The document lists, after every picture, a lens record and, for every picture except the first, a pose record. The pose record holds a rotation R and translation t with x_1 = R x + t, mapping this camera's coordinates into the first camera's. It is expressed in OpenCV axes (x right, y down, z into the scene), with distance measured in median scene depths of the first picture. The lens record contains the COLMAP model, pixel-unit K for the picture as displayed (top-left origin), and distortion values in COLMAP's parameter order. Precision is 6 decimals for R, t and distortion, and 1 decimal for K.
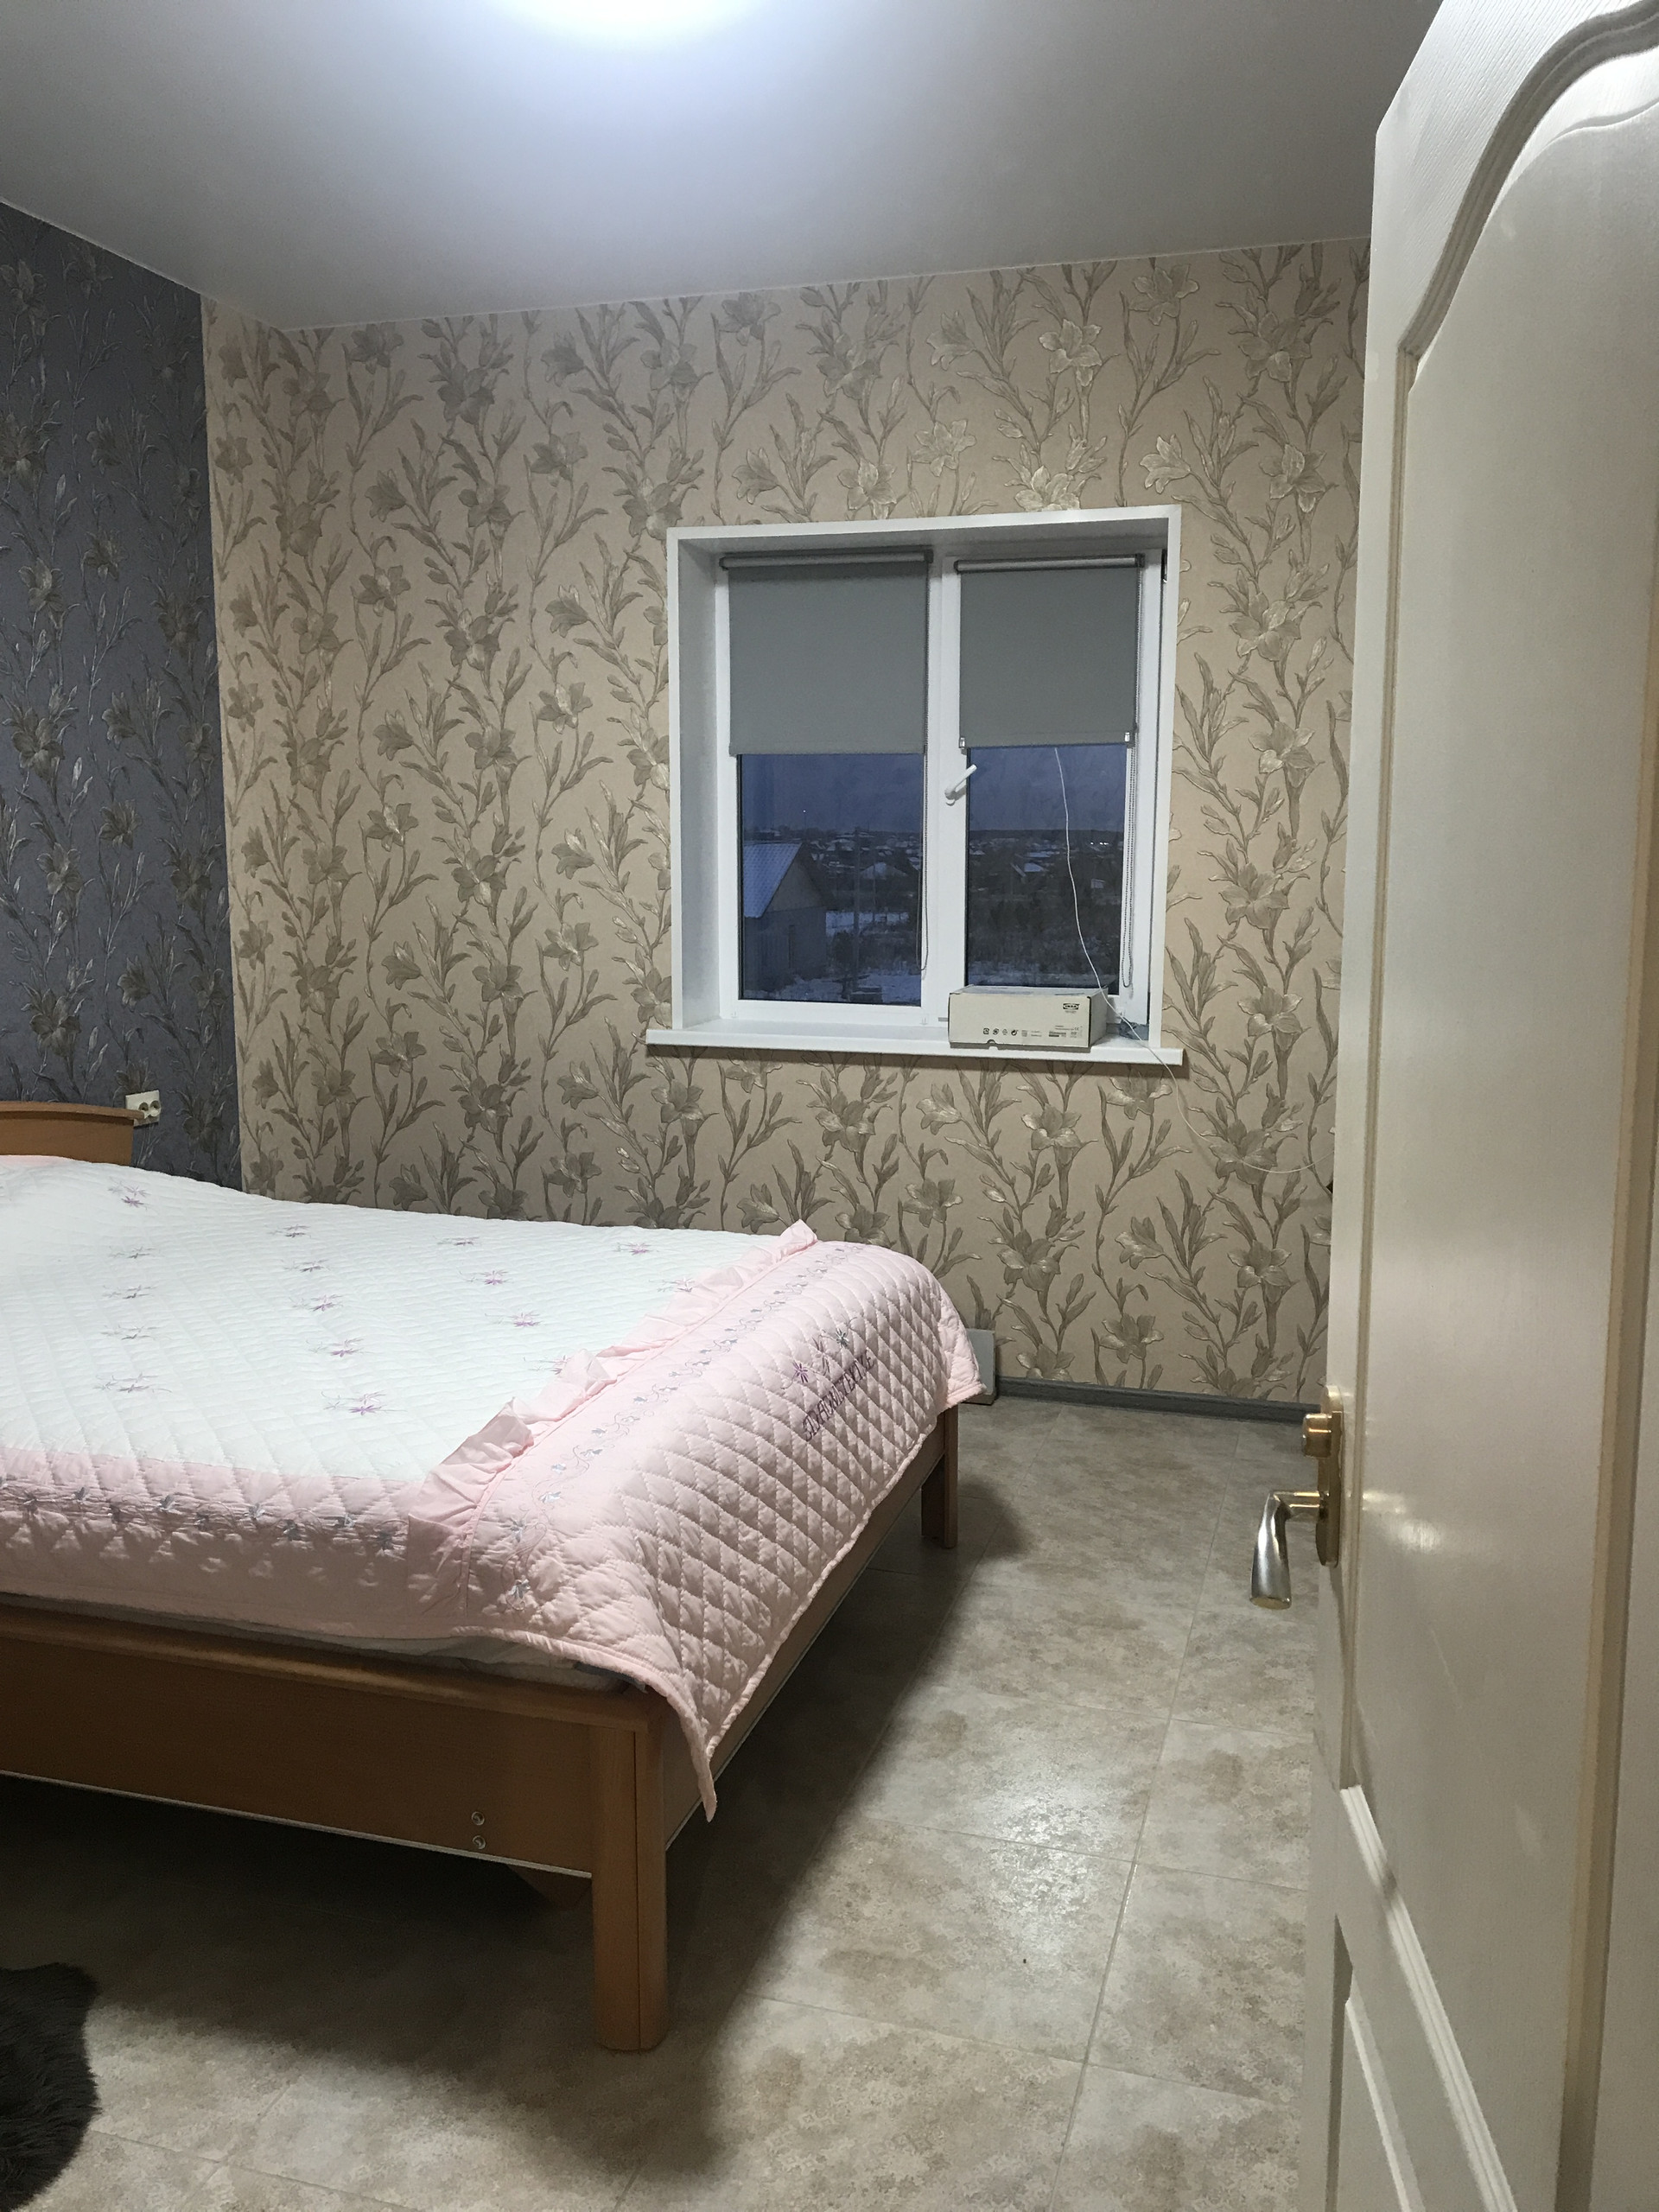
lens RADIAL K [[1808.4, 0, 829.5], [0, 1808.4, 1106.0], [0, 0, 1]] dist [0.000260, -0.004234]
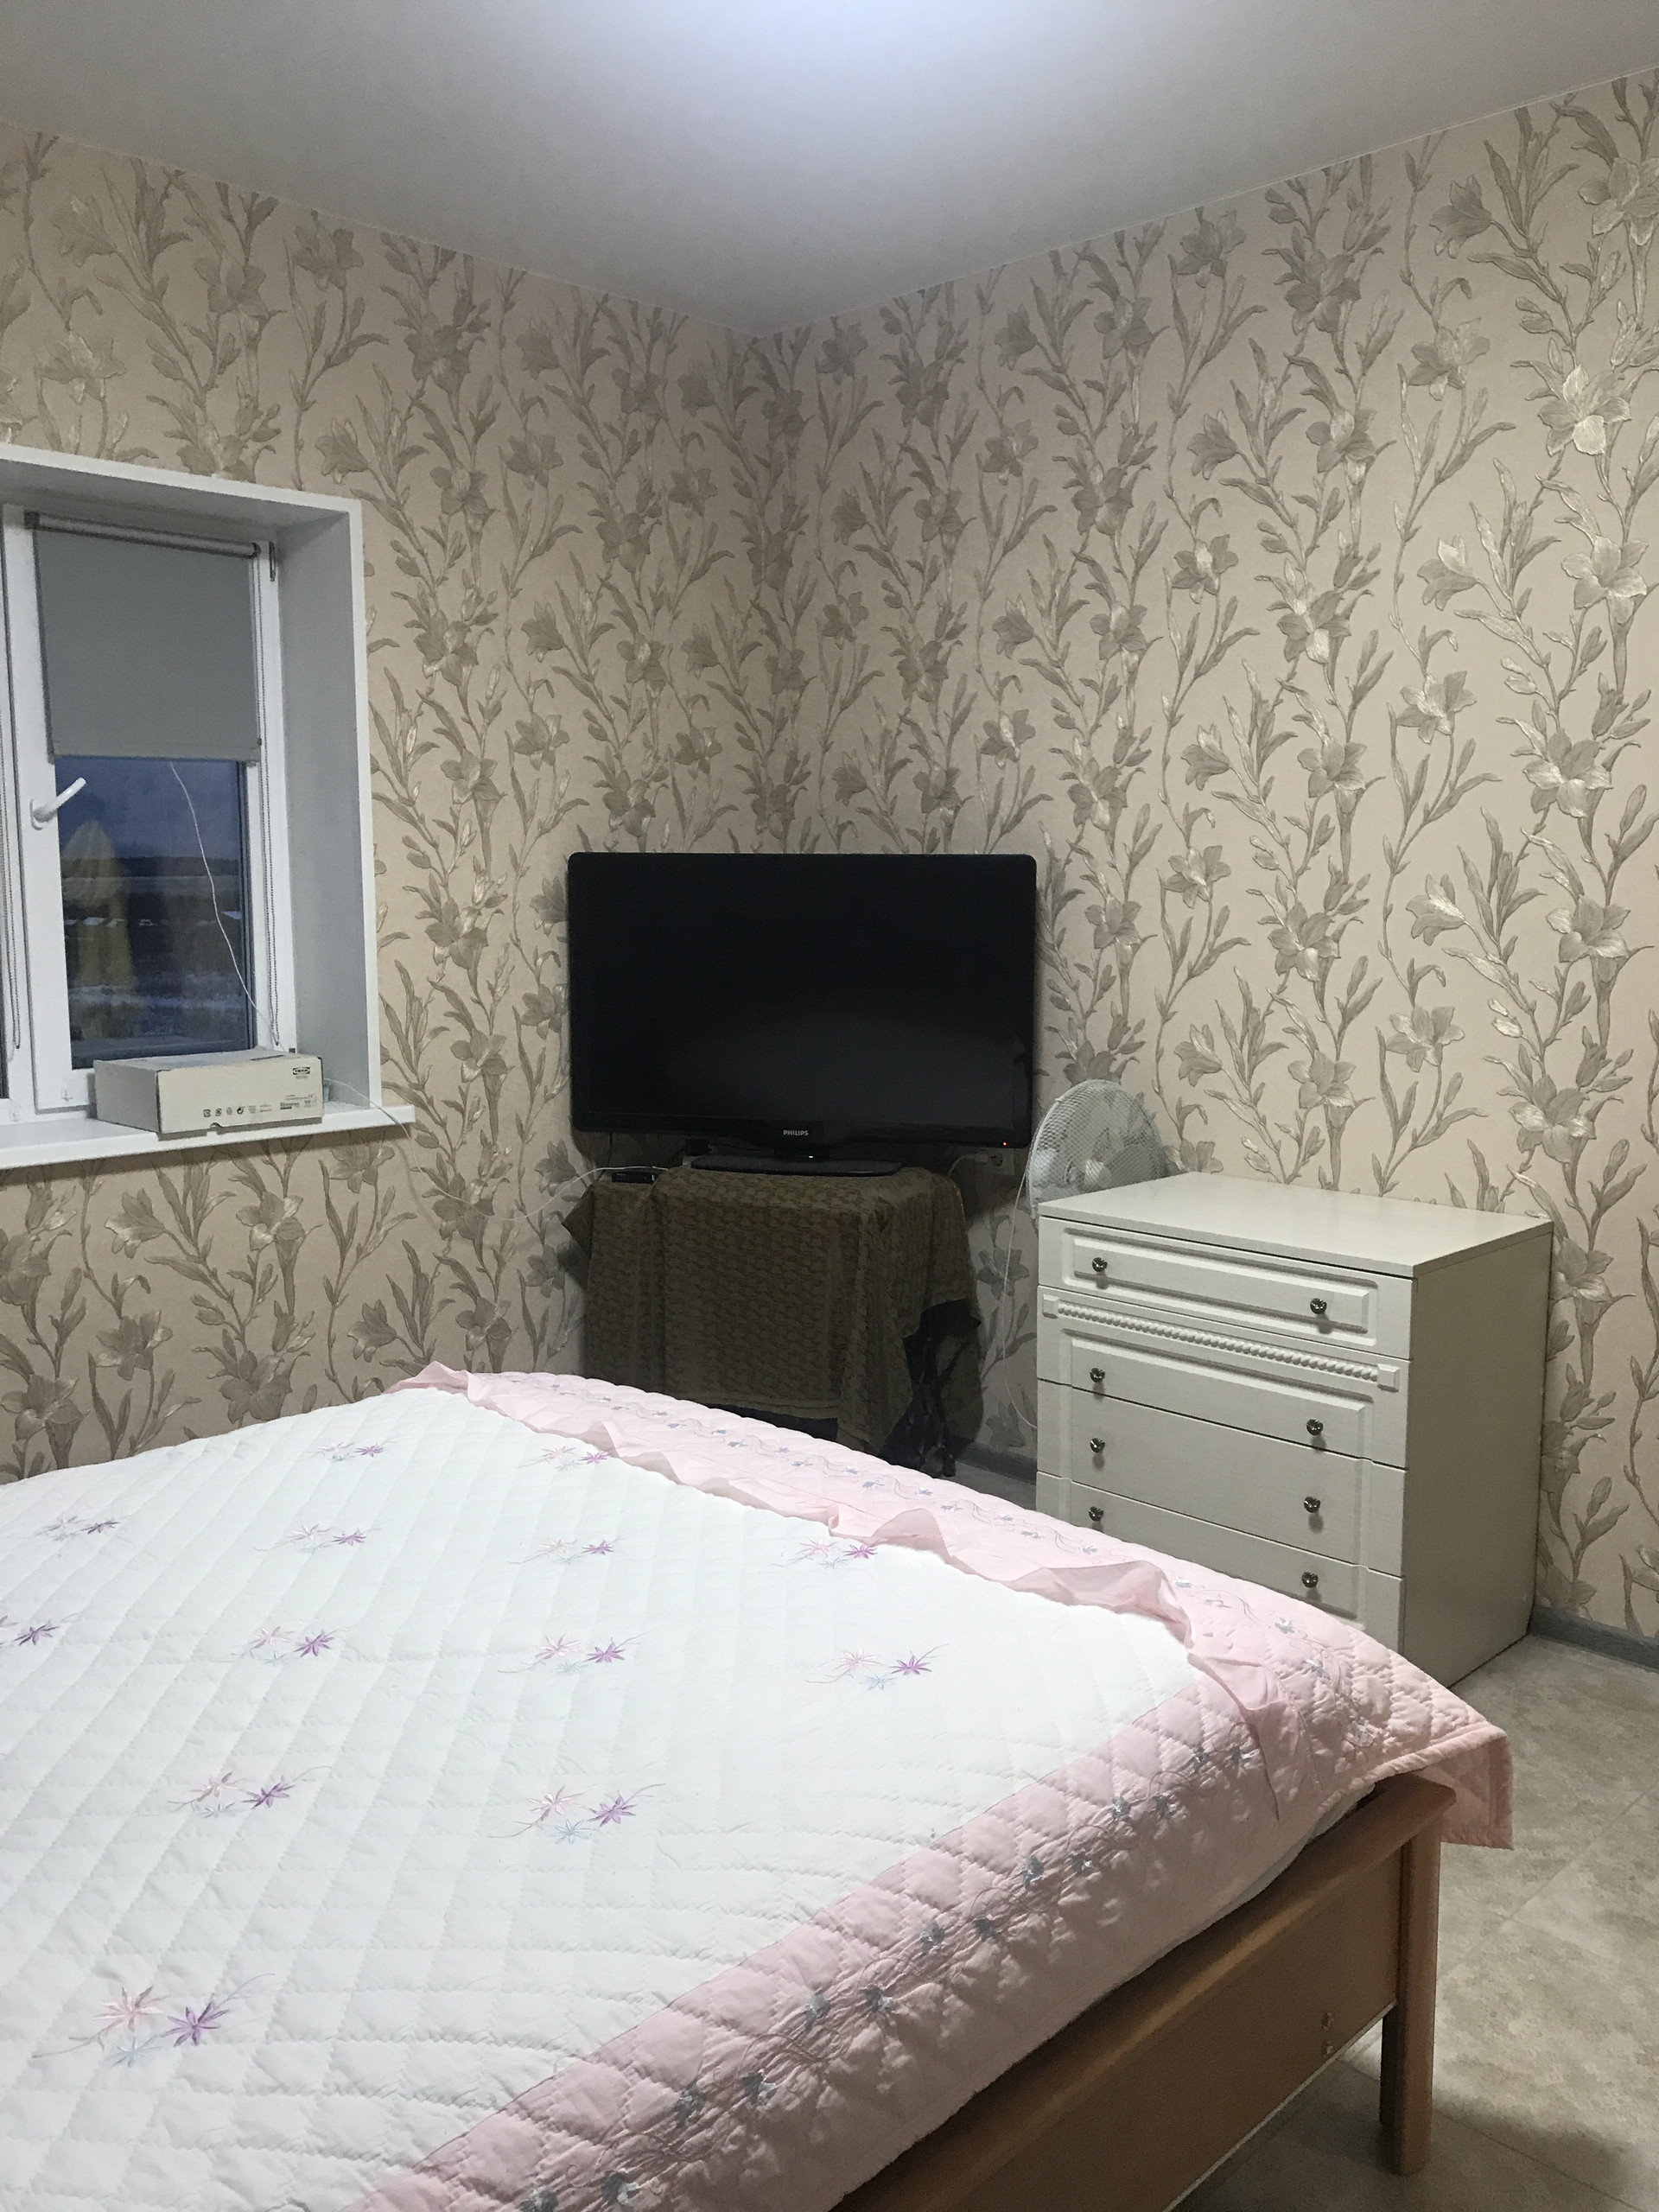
lens RADIAL K [[1875.1, 0, 832.3], [0, 1875.1, 1058.5], [0, 0, 1]] dist [0.042059, -0.003127]
pose [[0.448519, -0.098714, 0.888305, -0.546554], [0.132377, 0.990257, 0.043205, -0.067522], [-0.883916, 0.098213, 0.457217, 0.387130]]
